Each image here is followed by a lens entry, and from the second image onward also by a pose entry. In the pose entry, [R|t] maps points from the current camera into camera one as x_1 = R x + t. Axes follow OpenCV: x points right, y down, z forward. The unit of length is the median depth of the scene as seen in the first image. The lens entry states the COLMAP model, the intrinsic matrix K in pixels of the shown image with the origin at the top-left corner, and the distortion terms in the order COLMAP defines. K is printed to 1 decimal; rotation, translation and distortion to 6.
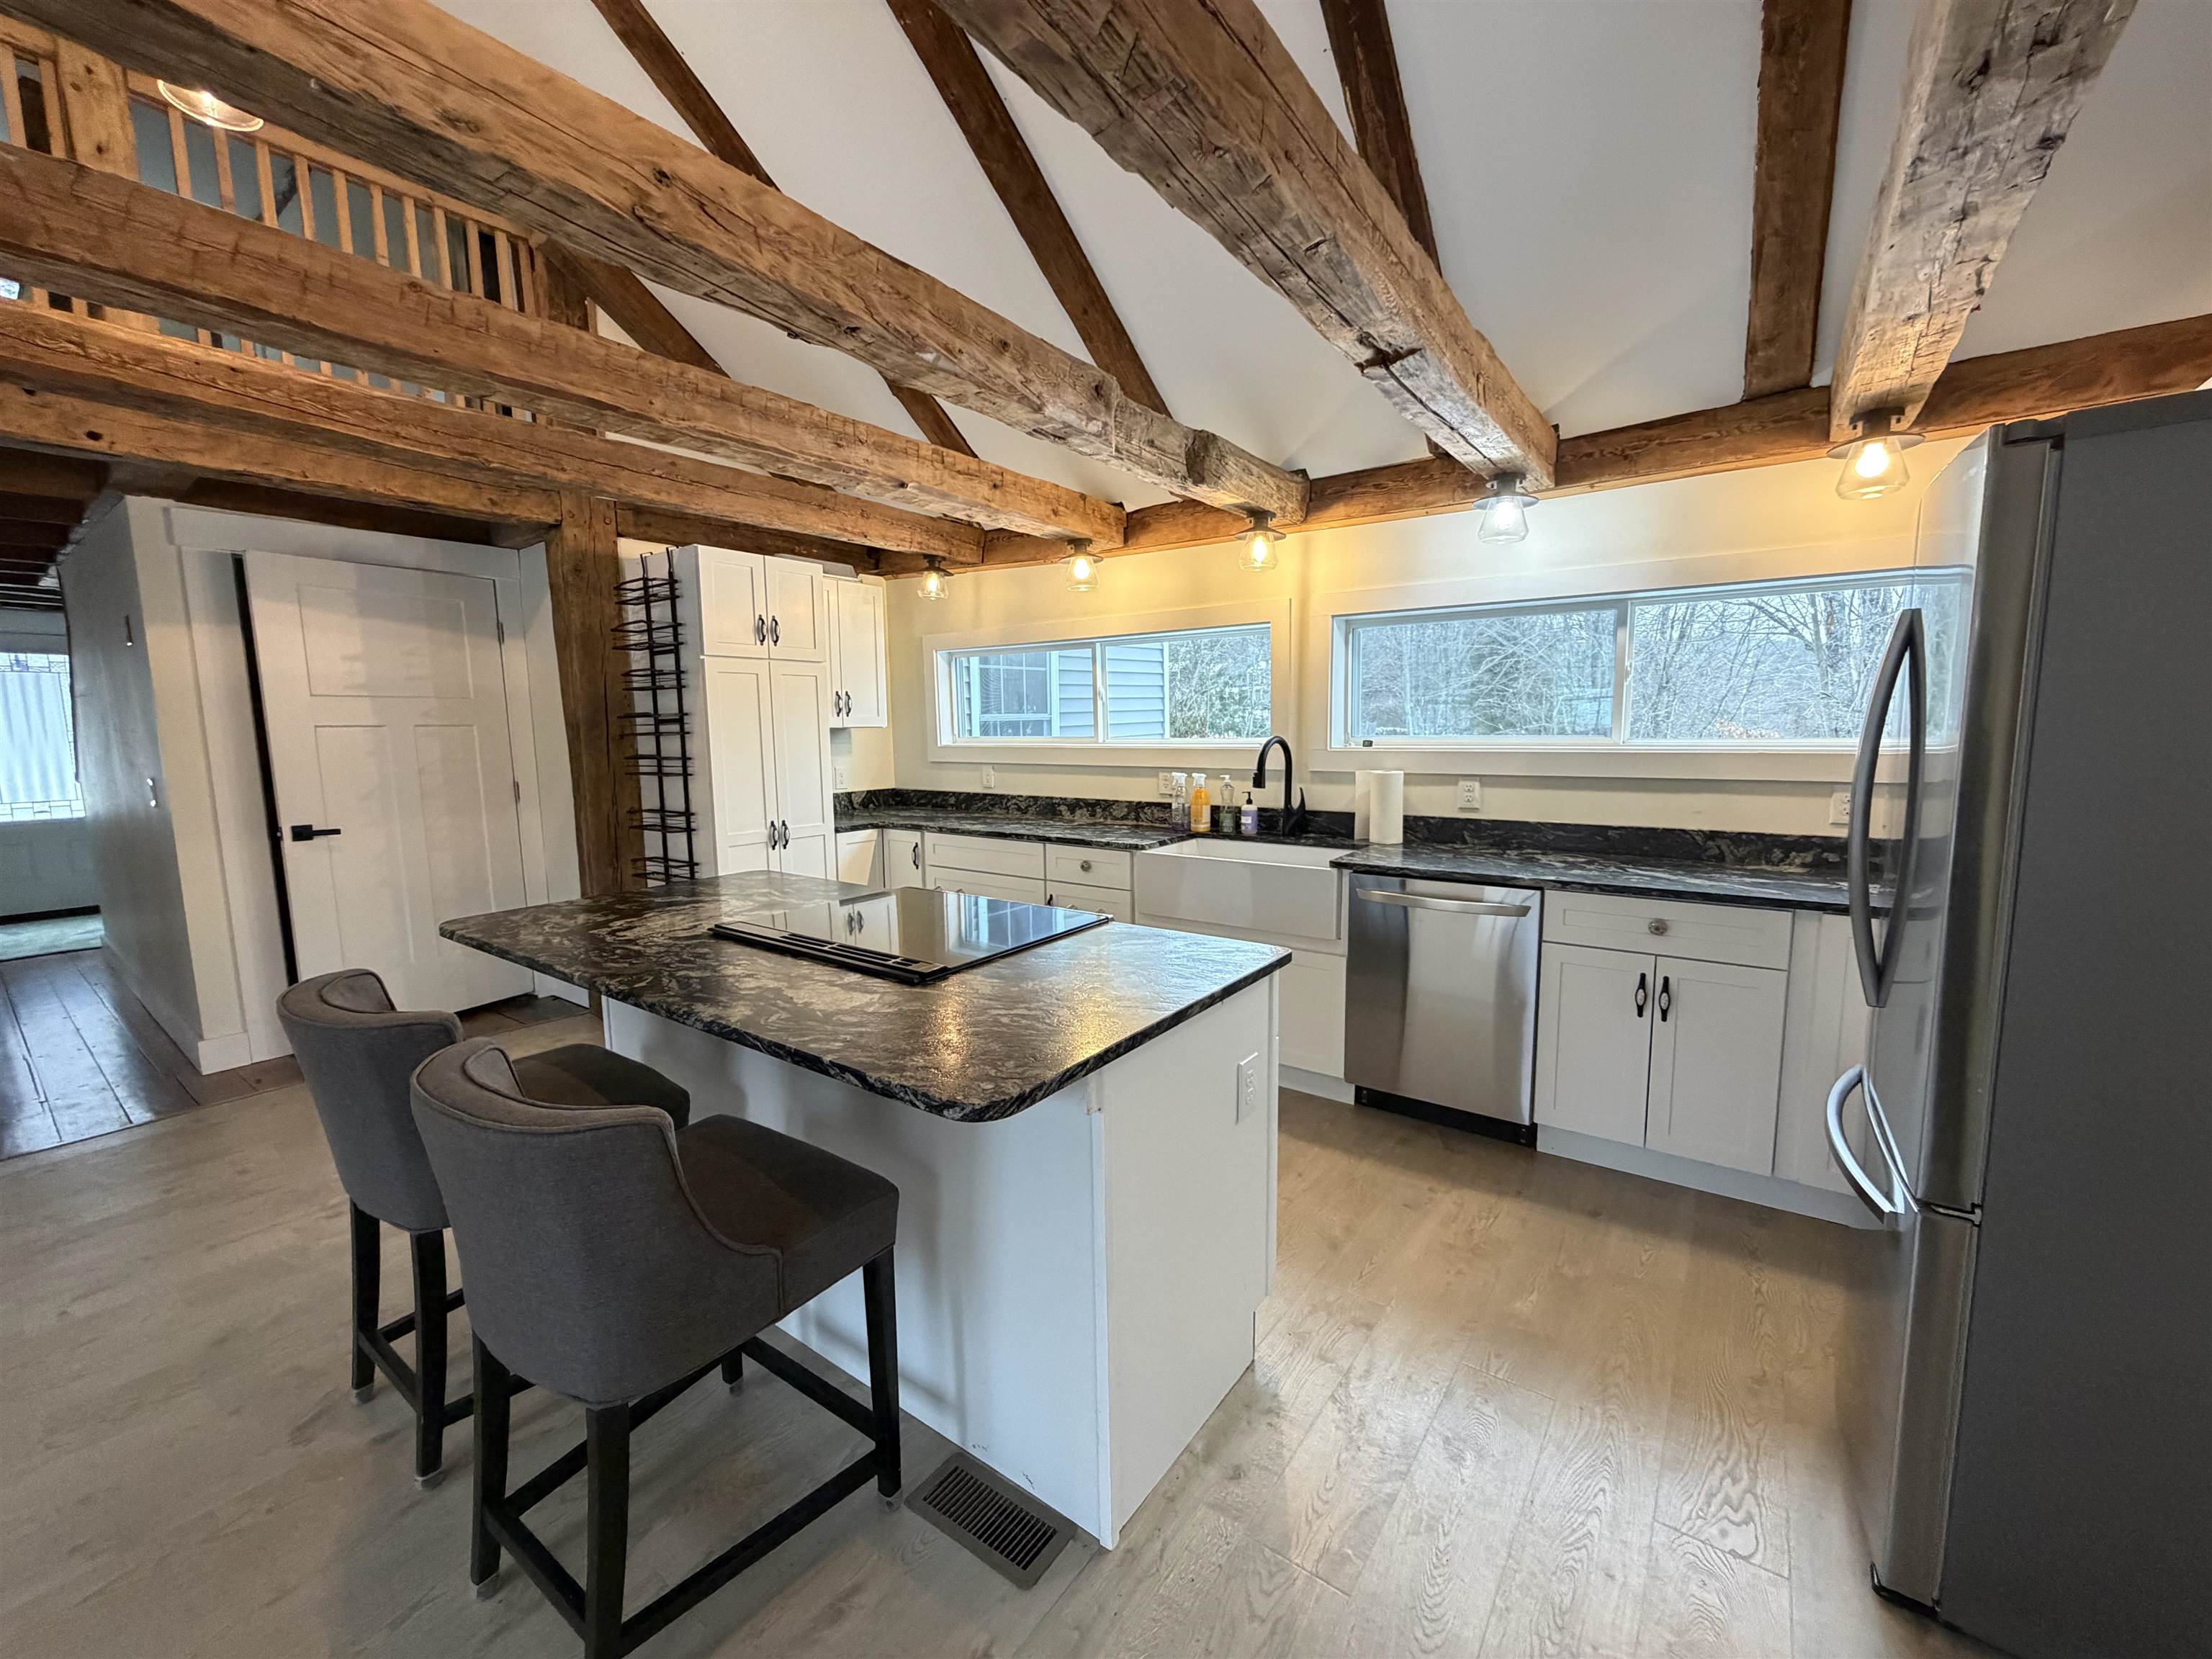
lens RADIAL K [[876.7, 0, 1104.2], [0, 876.7, 829.7], [0, 0, 1]] dist [-0.001972, -0.000219]
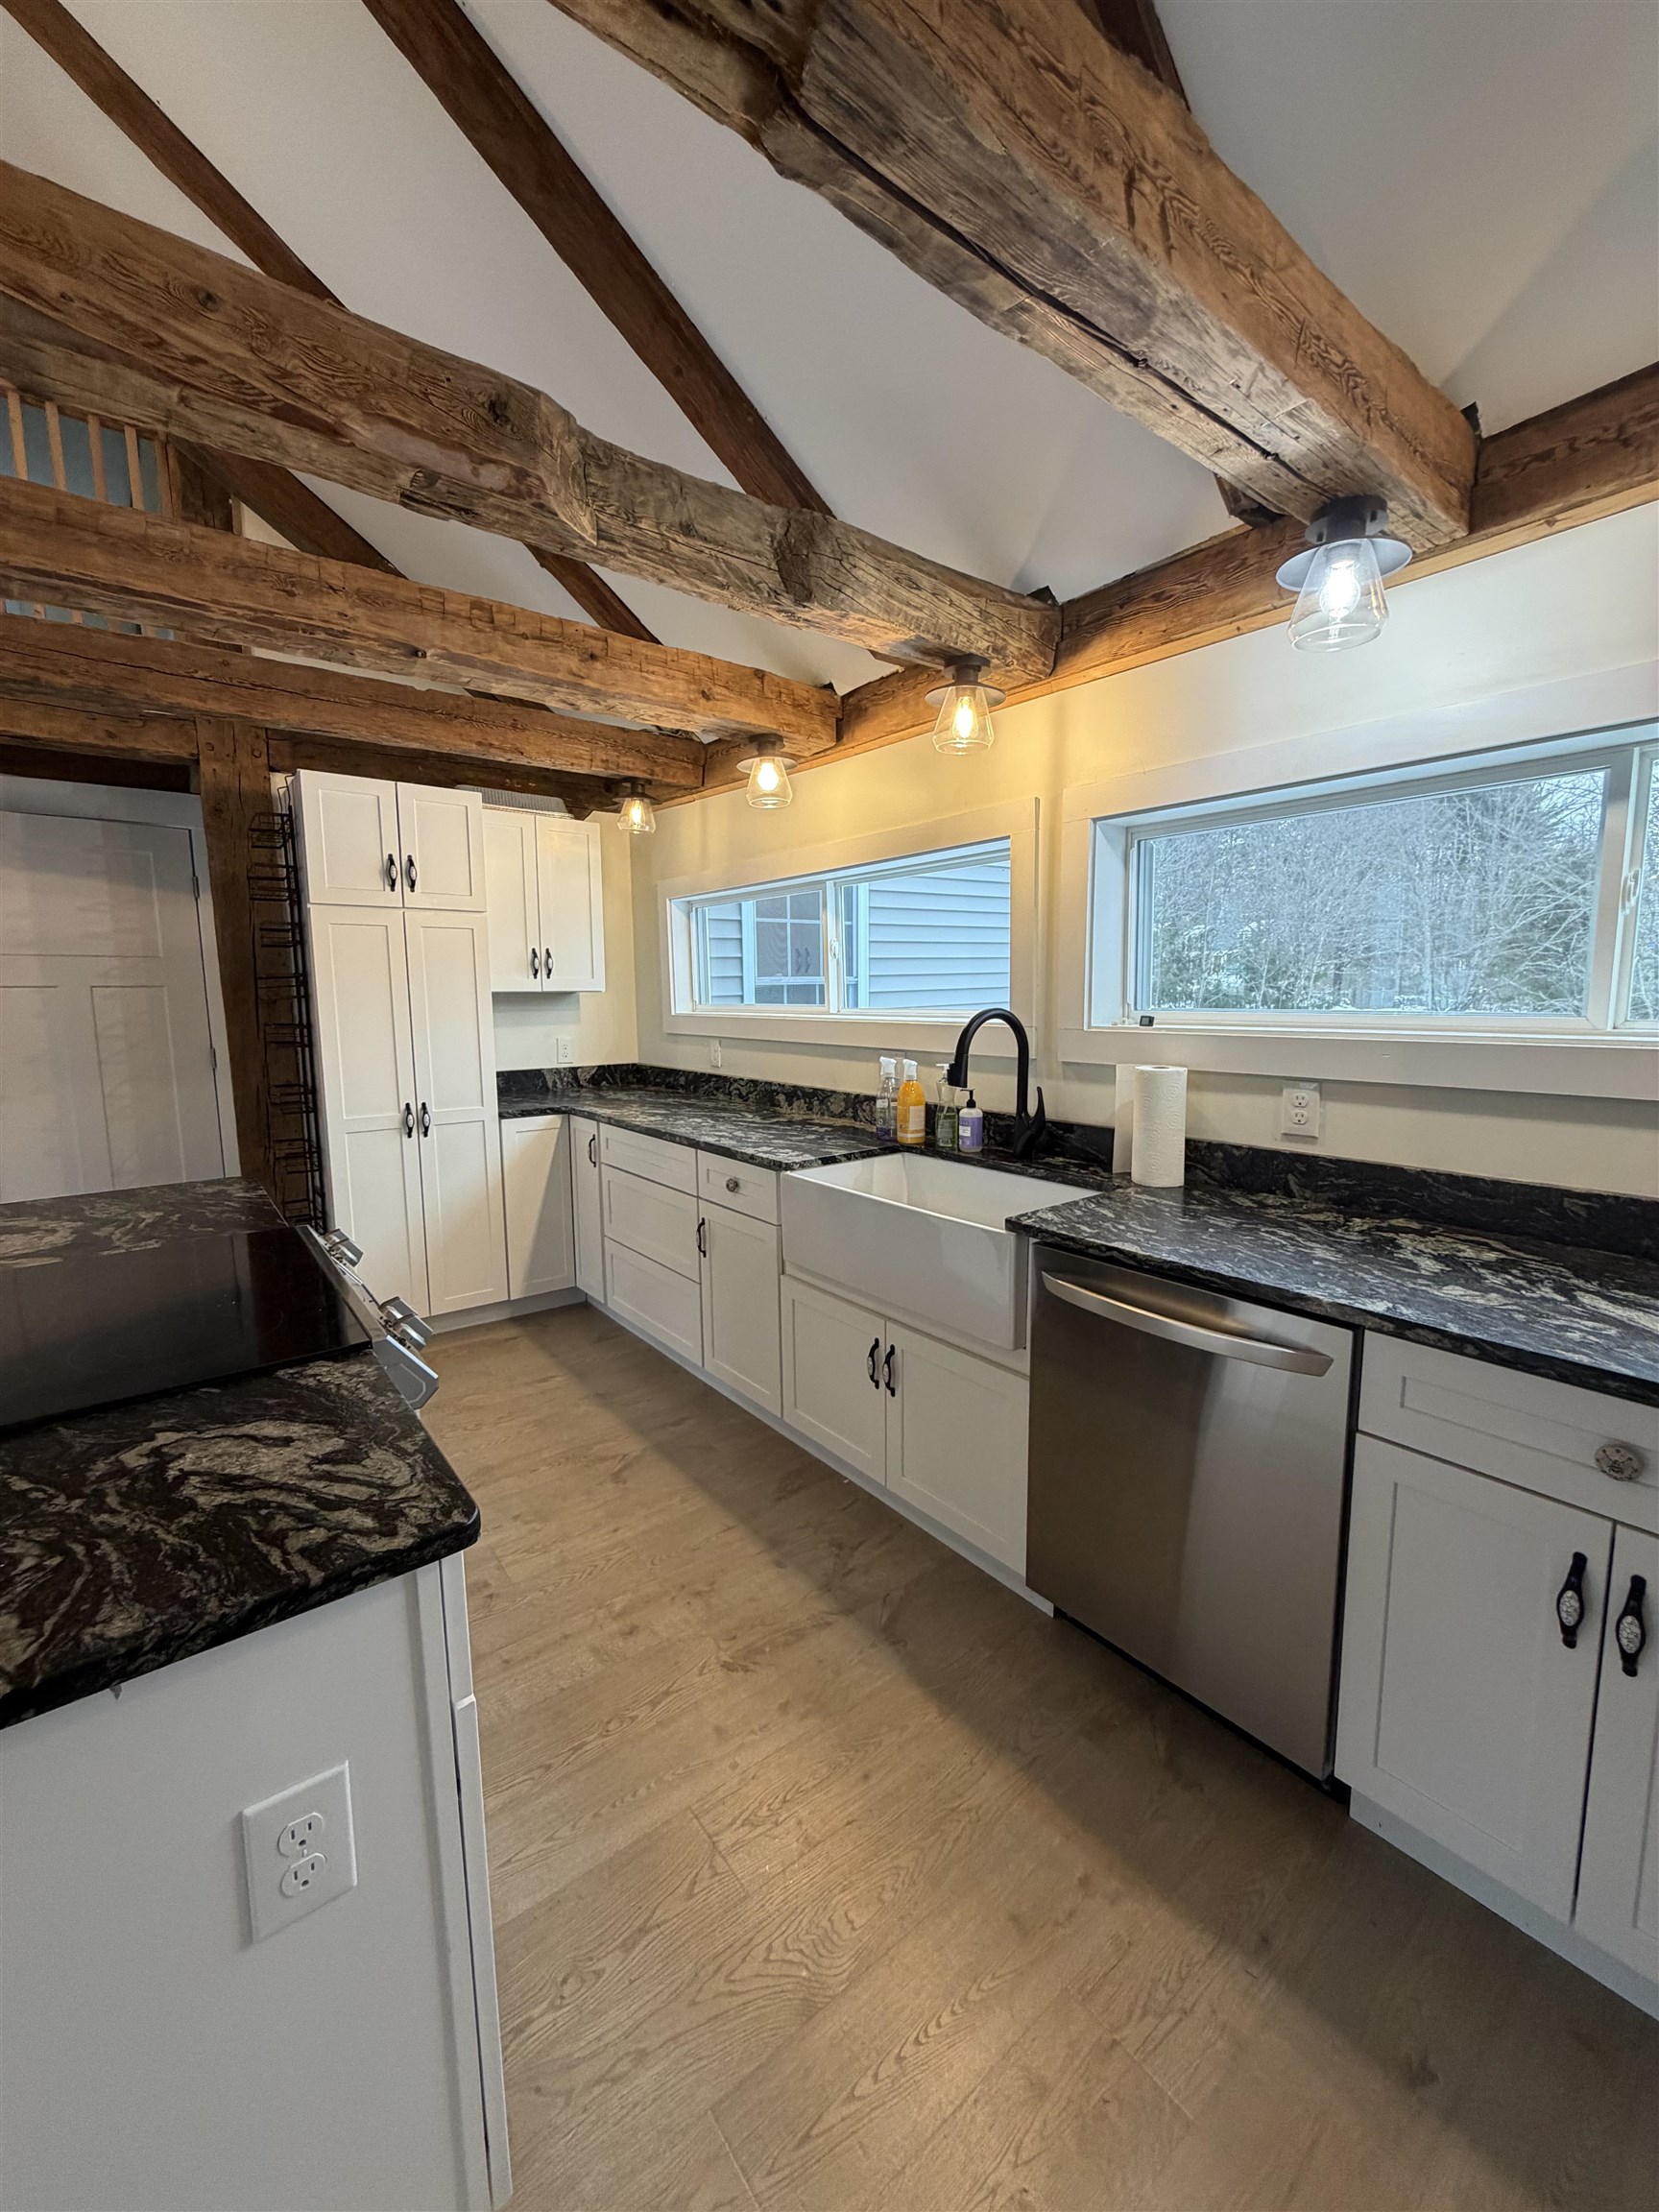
lens RADIAL K [[880.4, 0, 830.2], [0, 880.4, 1102.8], [0, 0, 1]] dist [-0.001115, -0.000032]
pose [[0.963352, 0.038811, -0.265416, 0.247891], [-0.036778, 0.999244, 0.012628, -0.038585], [0.265706, -0.002404, 0.964051, 0.325118]]
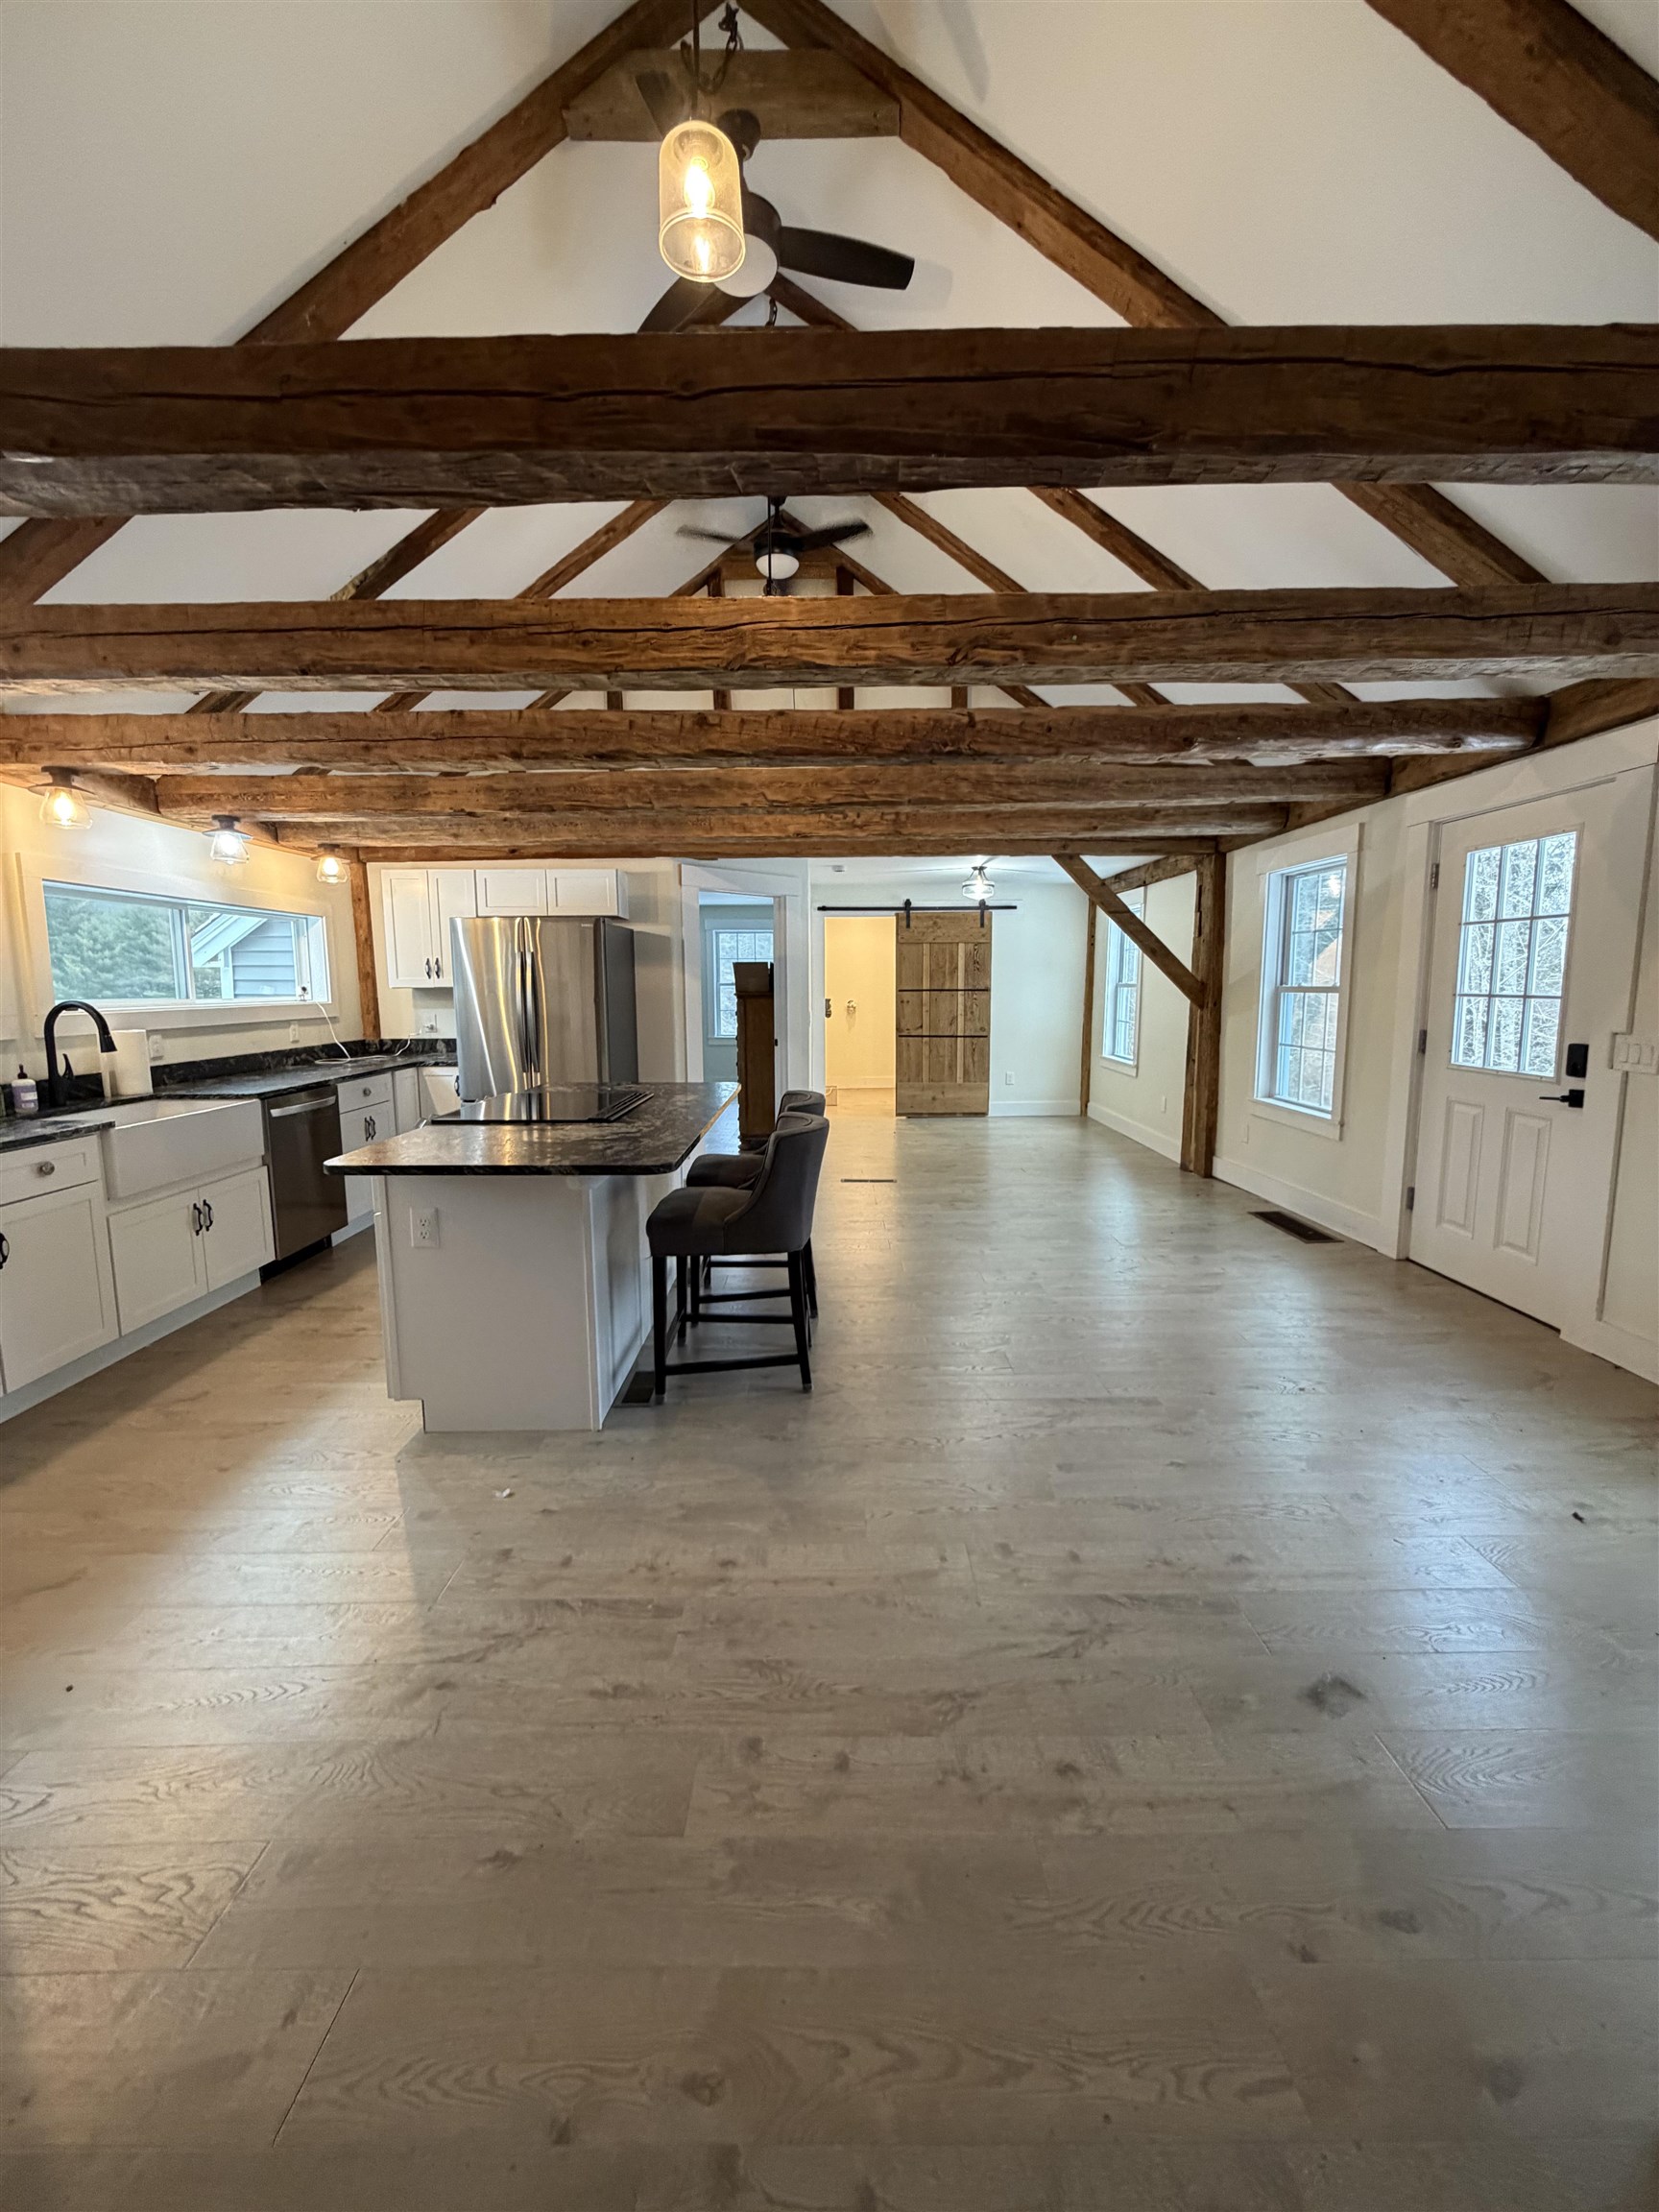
lens RADIAL K [[893.8, 0, 834.3], [0, 893.8, 1103.9], [0, 0, 1]] dist [-0.002012, -0.000119]
pose [[-0.595744, -0.091229, 0.797976, -1.066516], [0.111205, 0.974590, 0.194443, -0.090307], [-0.795438, 0.204578, -0.570461, 0.891836]]
